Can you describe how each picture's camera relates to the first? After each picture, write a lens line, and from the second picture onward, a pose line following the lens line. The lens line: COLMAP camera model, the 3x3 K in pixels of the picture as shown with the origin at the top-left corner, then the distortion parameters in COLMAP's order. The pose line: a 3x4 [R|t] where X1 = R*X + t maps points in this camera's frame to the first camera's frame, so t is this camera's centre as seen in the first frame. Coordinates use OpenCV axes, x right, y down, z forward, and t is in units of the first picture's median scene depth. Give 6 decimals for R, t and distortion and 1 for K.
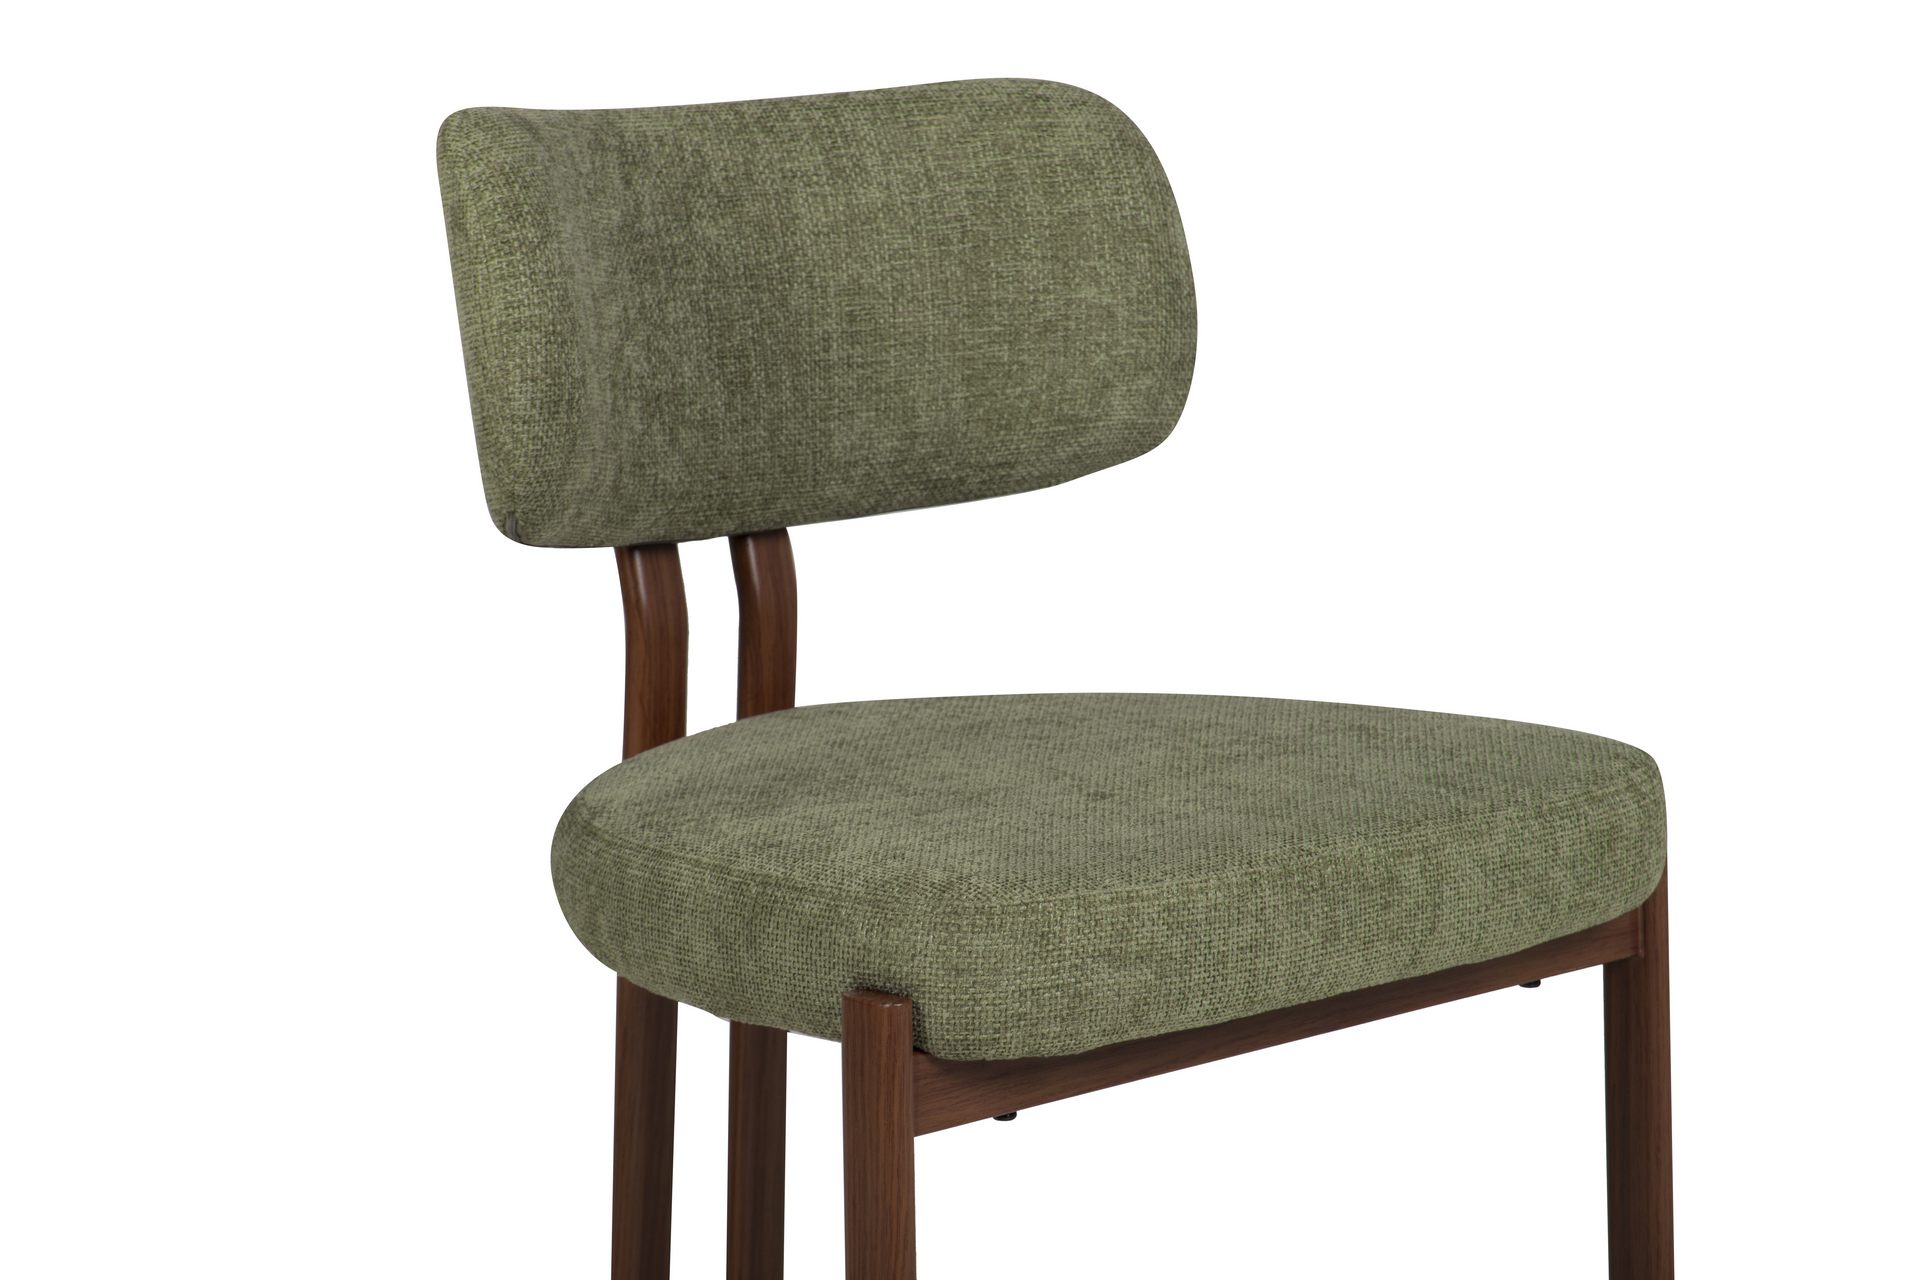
lens RADIAL K [[5791.2, 0, 960.0], [0, 5791.2, 640.0], [0, 0, 1]] dist [0.777662, 0.246311]
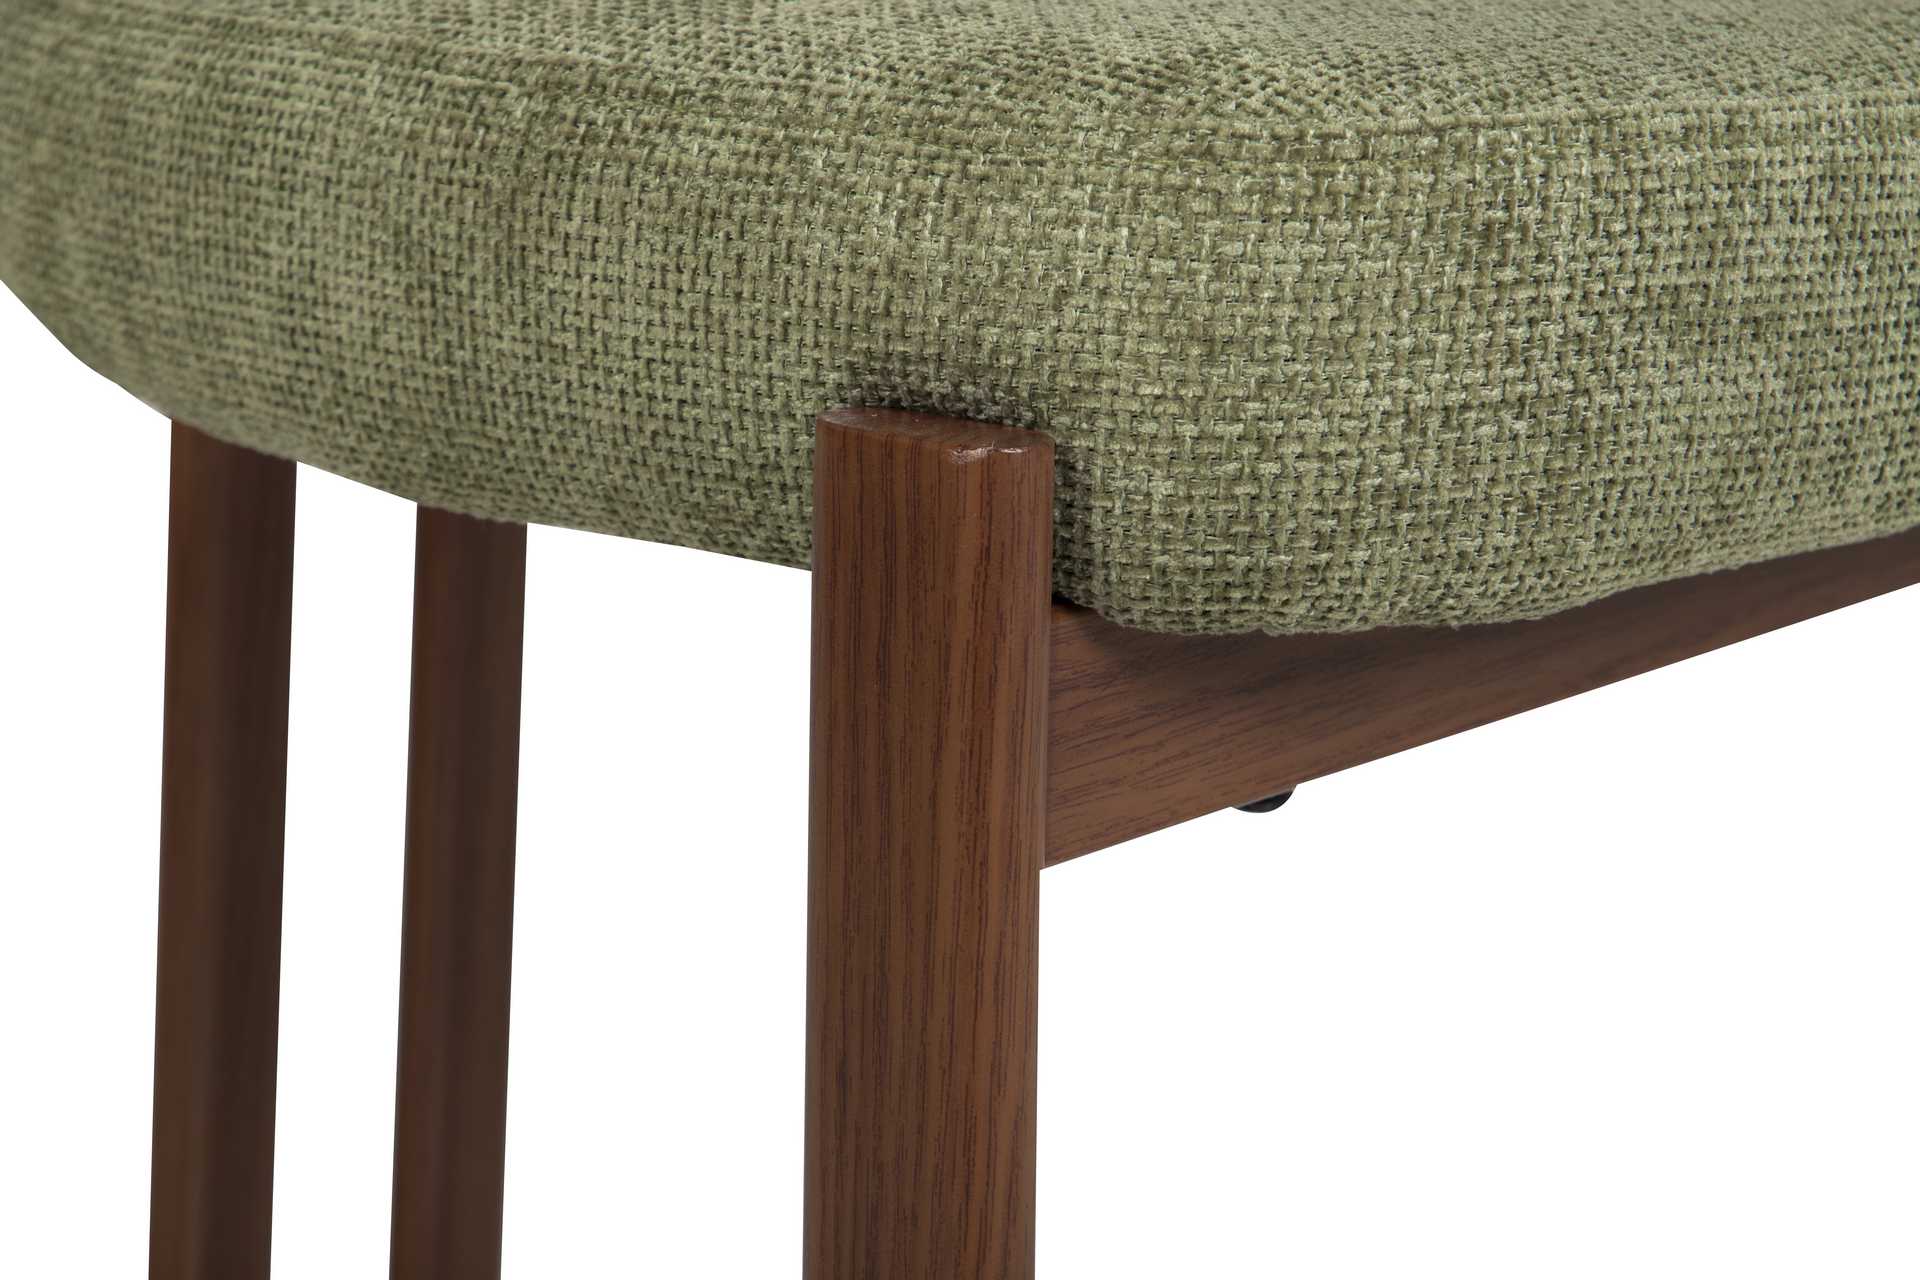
lens RADIAL K [[4337.8, 0, 1150.6], [0, 4337.8, 641.2], [0, 0, 1]] dist [0.191020, 0.915582]
pose [[0.990808, 0.013569, 0.134595, -0.033825], [-0.023057, 0.997337, 0.069184, 0.056504], [-0.133298, -0.071651, 0.988483, 0.768631]]
